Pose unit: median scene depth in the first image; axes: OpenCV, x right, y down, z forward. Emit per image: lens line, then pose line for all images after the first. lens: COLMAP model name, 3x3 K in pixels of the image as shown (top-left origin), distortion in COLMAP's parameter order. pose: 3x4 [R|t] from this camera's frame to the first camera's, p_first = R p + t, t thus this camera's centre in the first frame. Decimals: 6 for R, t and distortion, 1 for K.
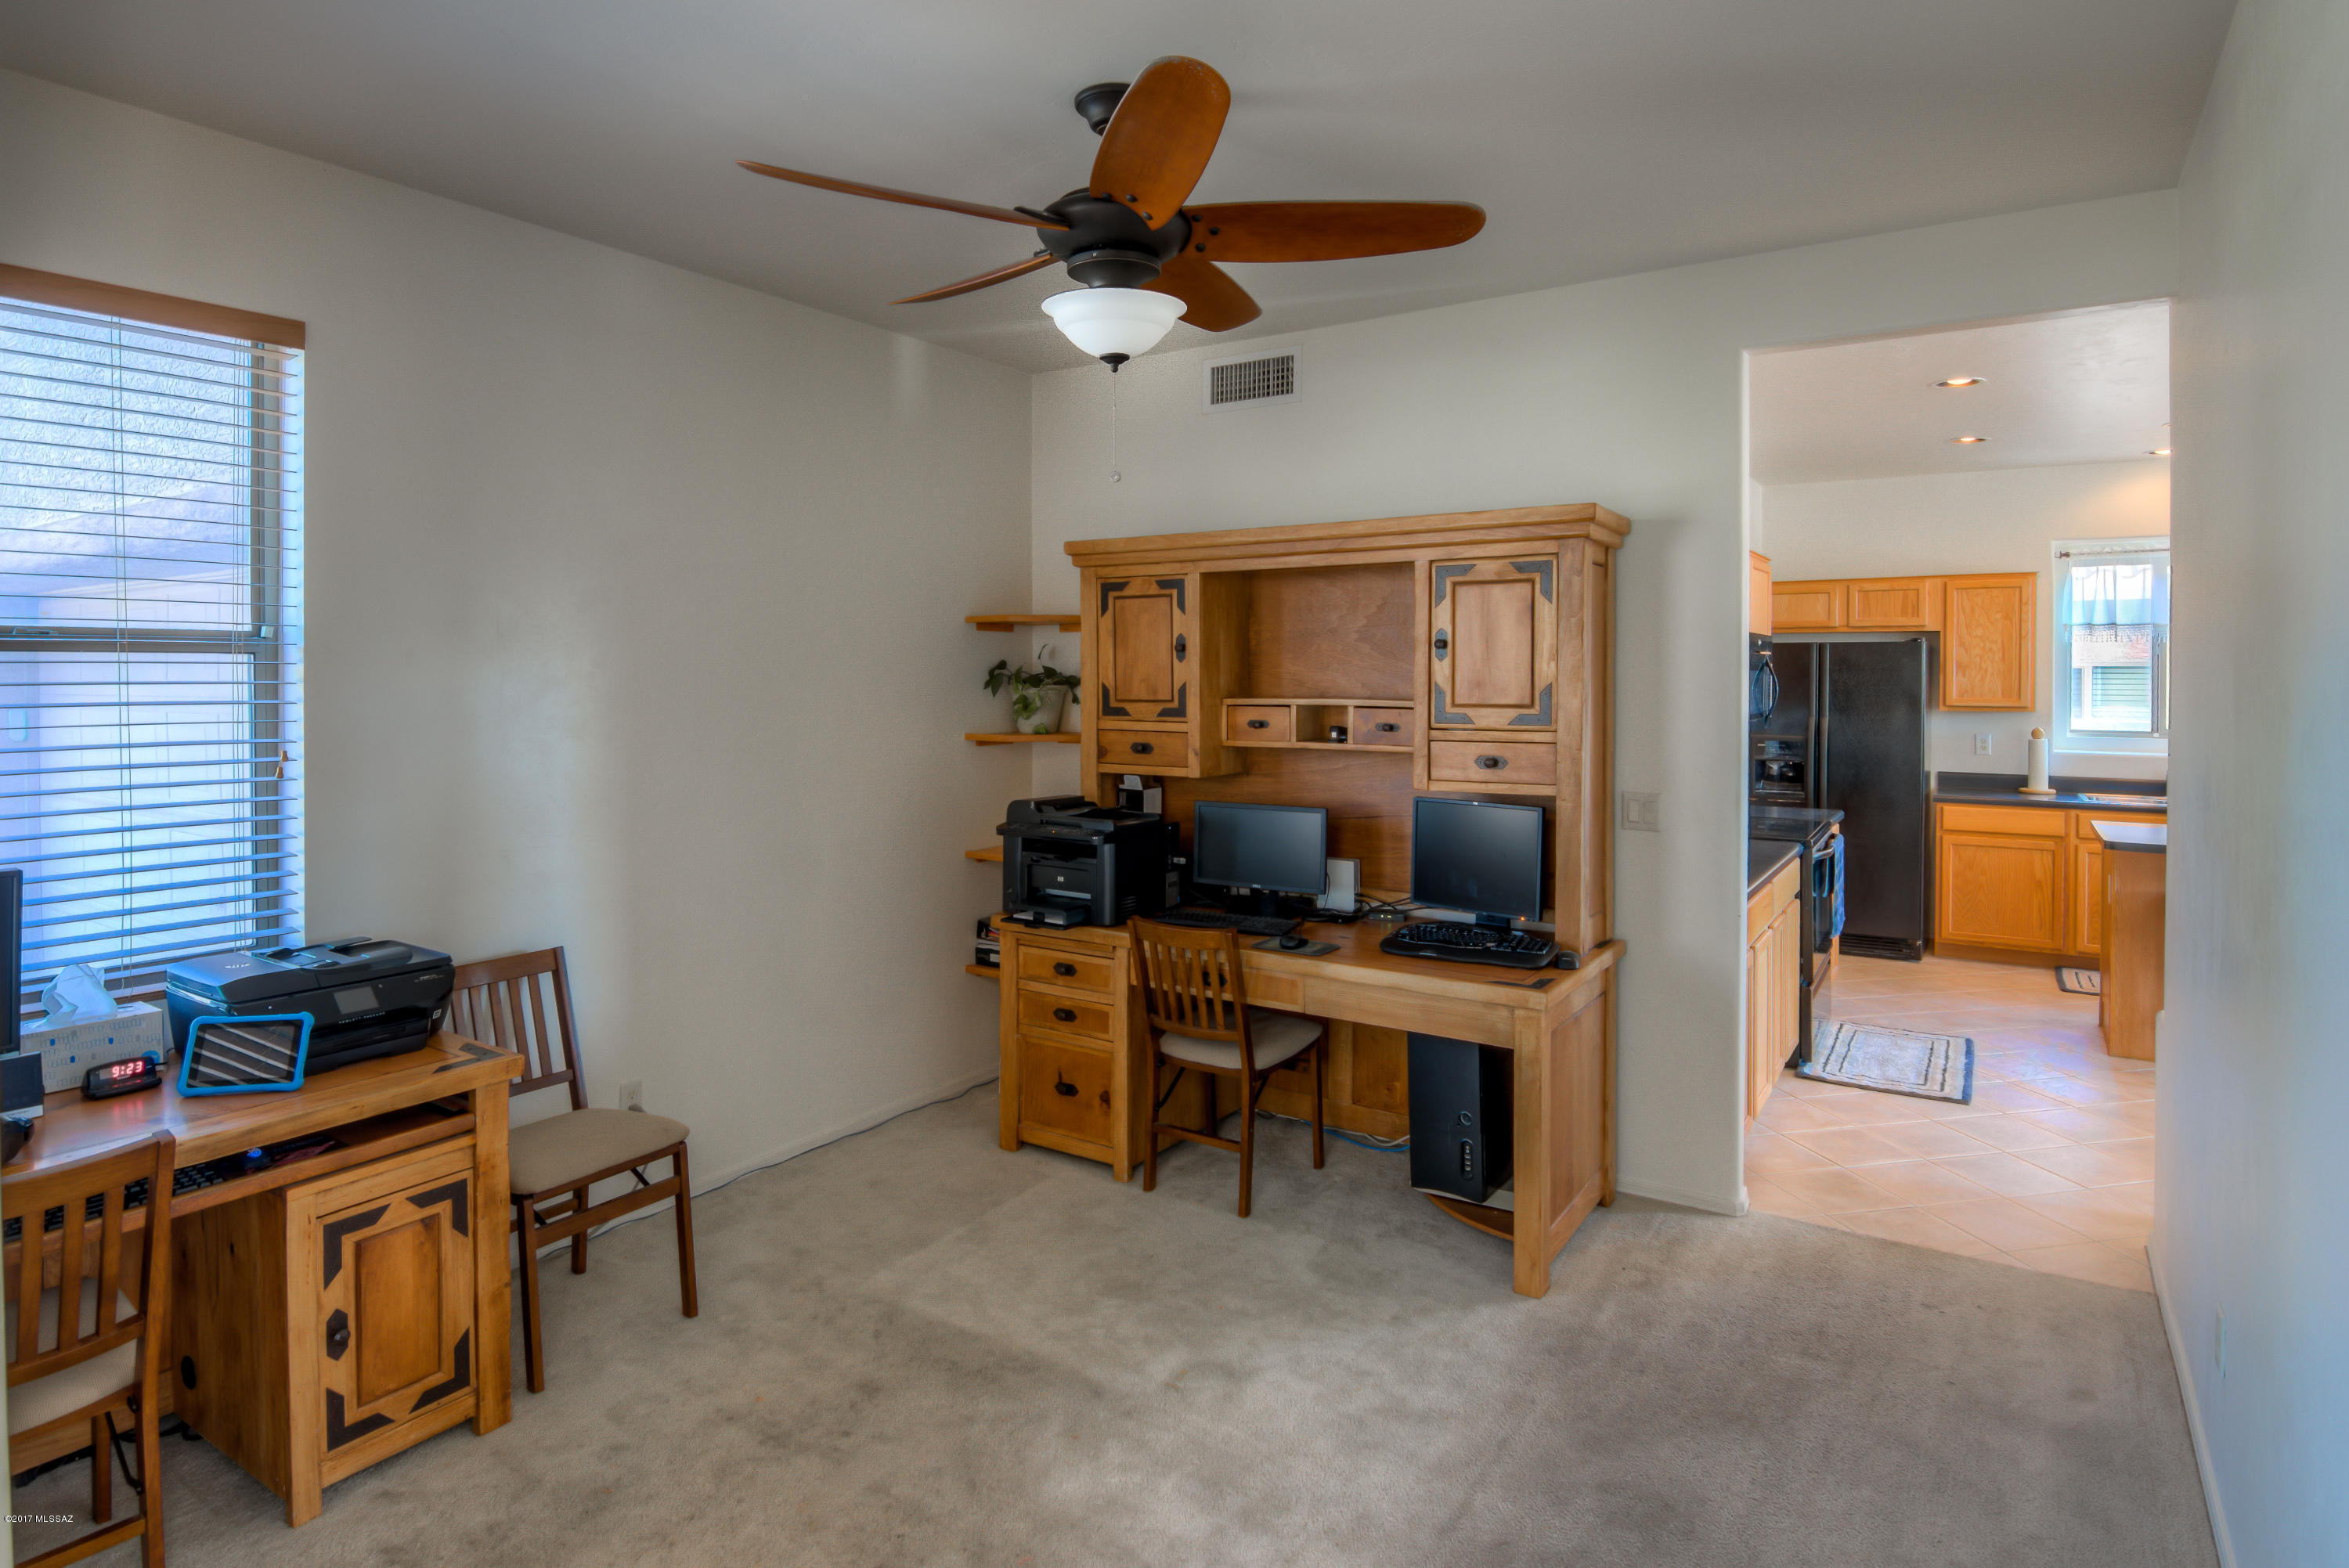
lens RADIAL K [[1277.3, 0, 1179.7], [0, 1277.3, 676.1], [0, 0, 1]] dist [-0.000733, -0.000423]
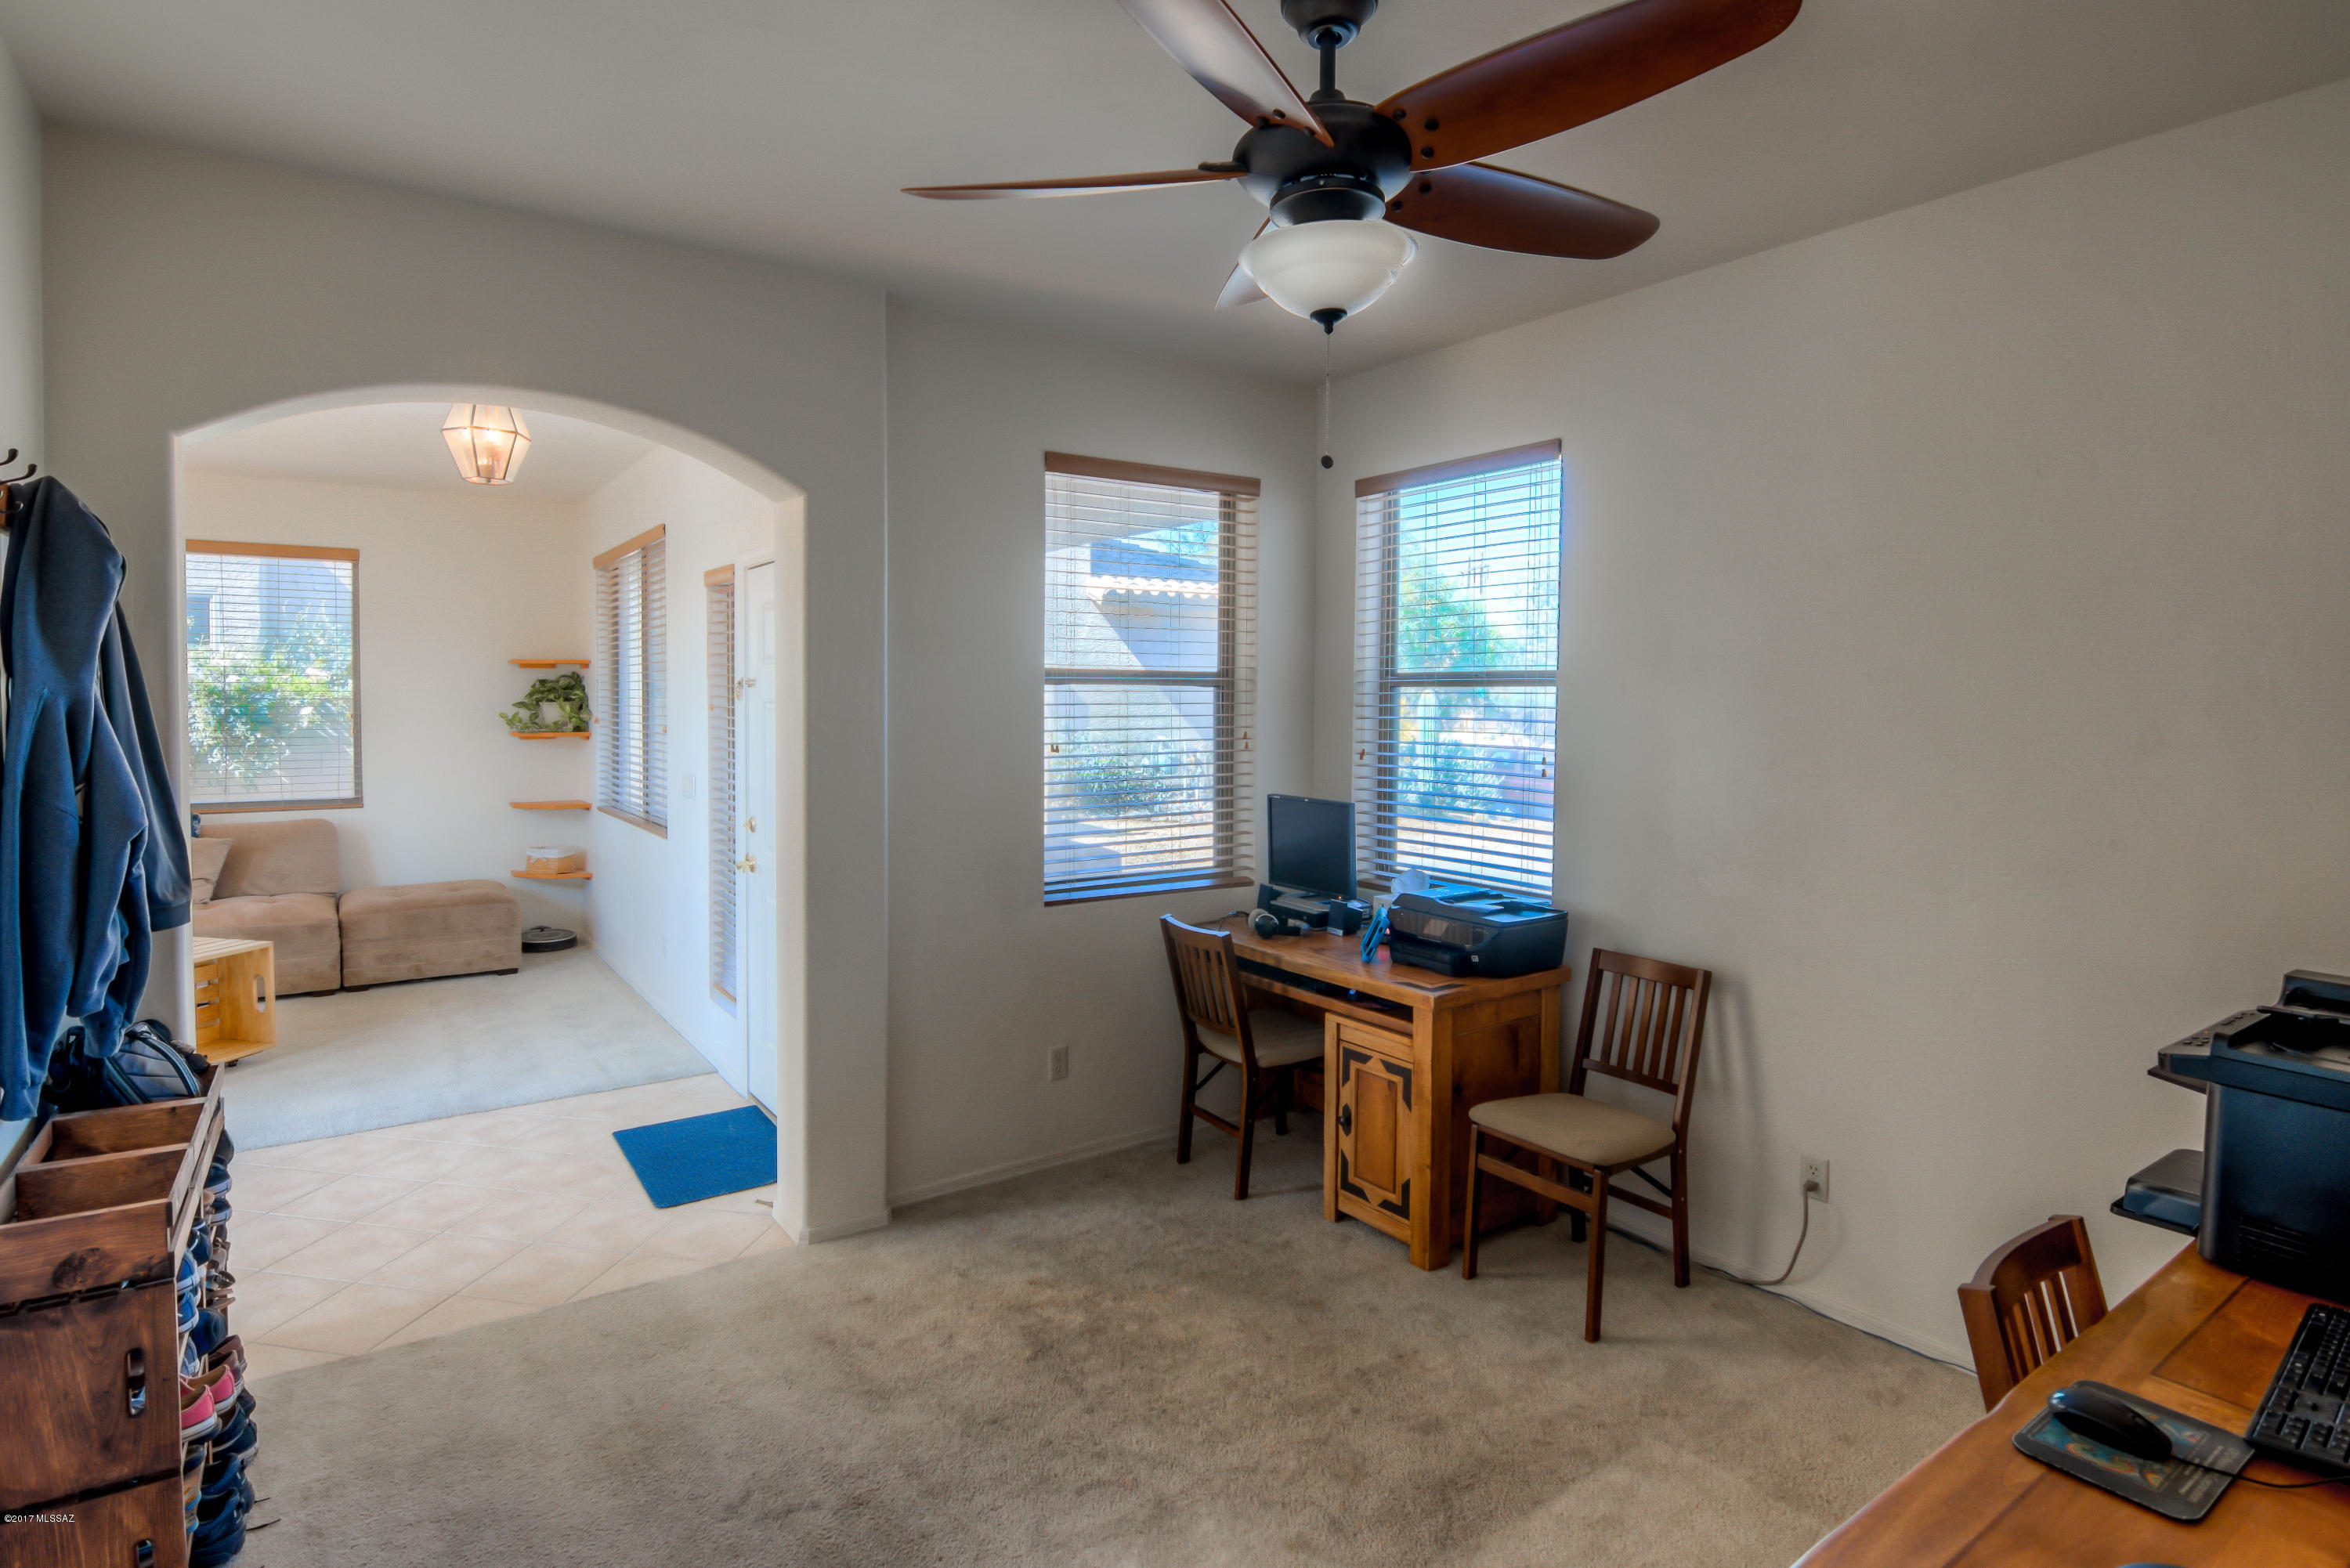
lens RADIAL K [[1208.8, 0, 1161.6], [0, 1208.8, 729.5], [0, 0, 1]] dist [-0.004256, -0.000851]
pose [[-0.361227, 0.021767, -0.932224, 0.739101], [-0.012026, 0.999536, 0.027999, -0.002564], [0.932400, 0.021325, -0.360797, 1.218348]]
